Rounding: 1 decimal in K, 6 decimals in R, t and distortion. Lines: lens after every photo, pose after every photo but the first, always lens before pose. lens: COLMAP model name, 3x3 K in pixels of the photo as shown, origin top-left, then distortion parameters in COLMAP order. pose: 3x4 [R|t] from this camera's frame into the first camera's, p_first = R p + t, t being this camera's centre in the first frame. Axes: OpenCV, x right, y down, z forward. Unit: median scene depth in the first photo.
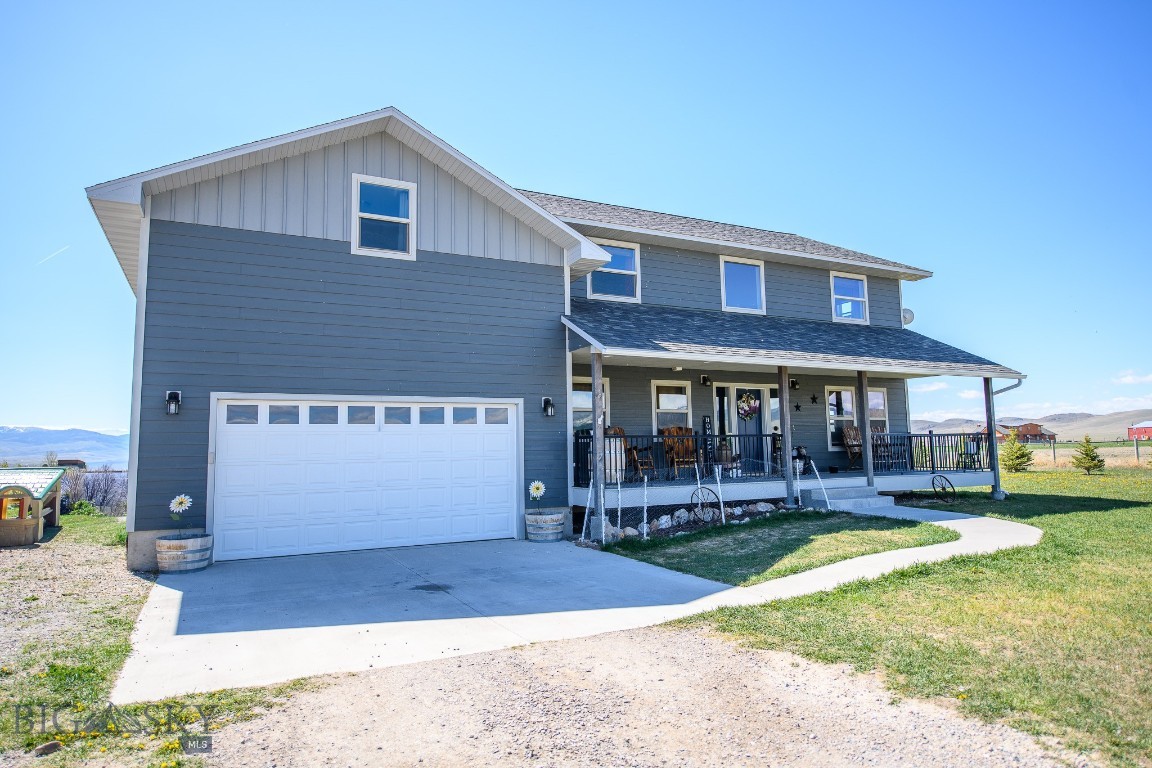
lens RADIAL K [[709.0, 0, 570.8], [0, 709.0, 384.2], [0, 0, 1]] dist [-0.018281, 0.000645]
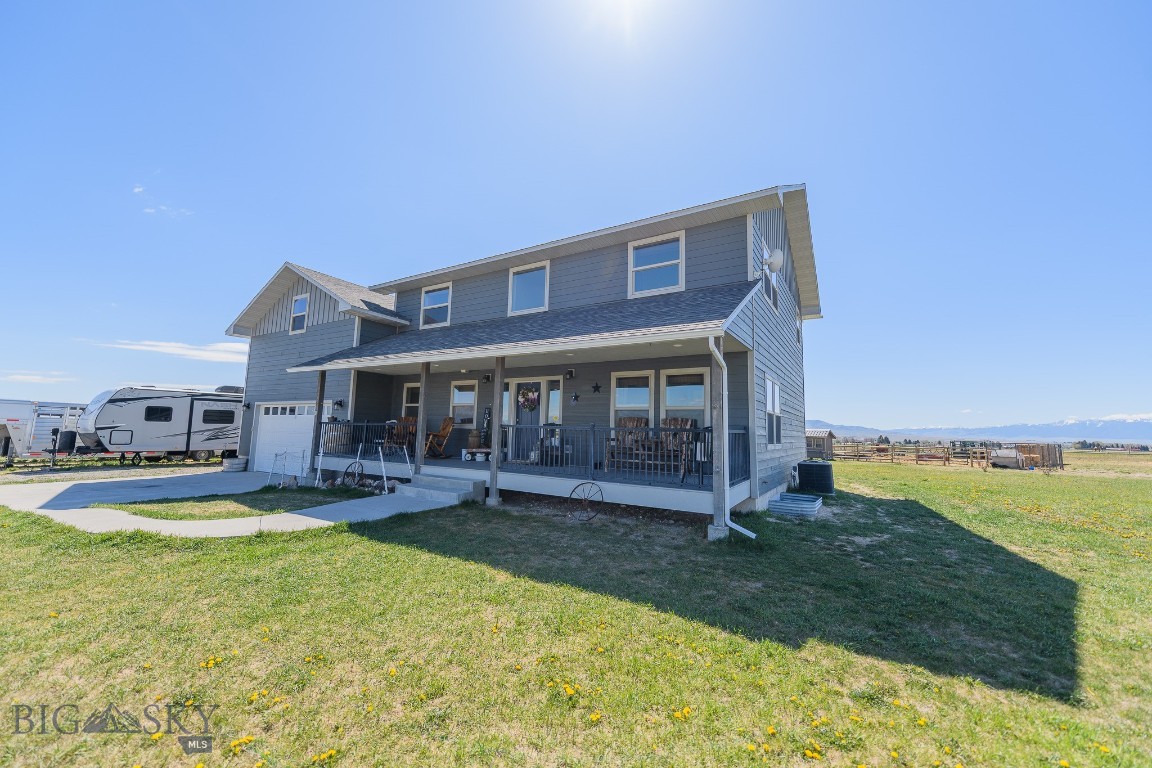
lens RADIAL K [[459.3, 0, 572.4], [0, 459.3, 380.5], [0, 0, 1]] dist [-0.002553, -0.000772]
pose [[0.514747, -0.065112, -0.854866, 1.167059], [0.049684, 0.997702, -0.046075, 0.052353], [0.855901, -0.018756, 0.516799, 0.906059]]
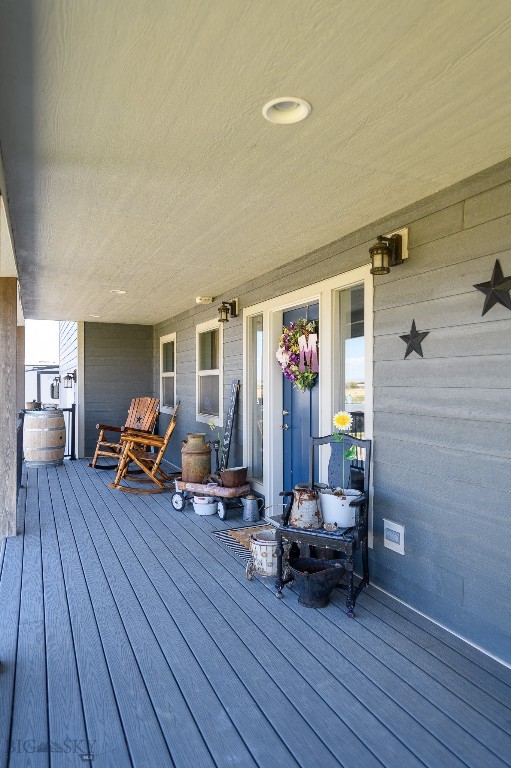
lens RADIAL K [[472.7, 0, 257.8], [0, 472.7, 383.9], [0, 0, 1]] dist [-0.018281, 0.000645]
pose [[-0.045180, 0.024168, -0.998686, 0.654665], [0.098952, 0.994899, 0.019599, 0.052796], [0.994066, -0.097936, -0.047341, 1.292502]]
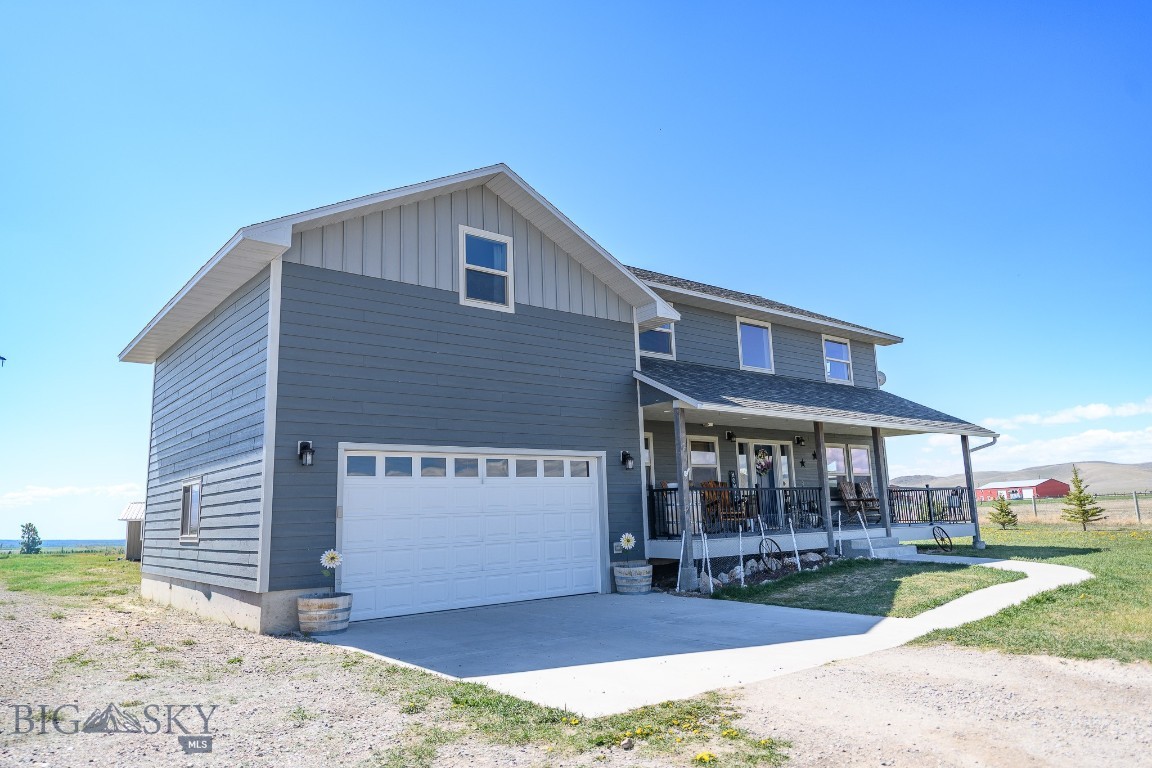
lens RADIAL K [[775.7, 0, 571.6], [0, 775.7, 377.9], [0, 0, 1]] dist [0.010045, 0.001086]
pose [[0.979320, 0.024153, 0.200872, -0.333669], [-0.007377, 0.996451, -0.083850, 0.008332], [-0.202184, 0.080634, 0.976022, -0.080365]]
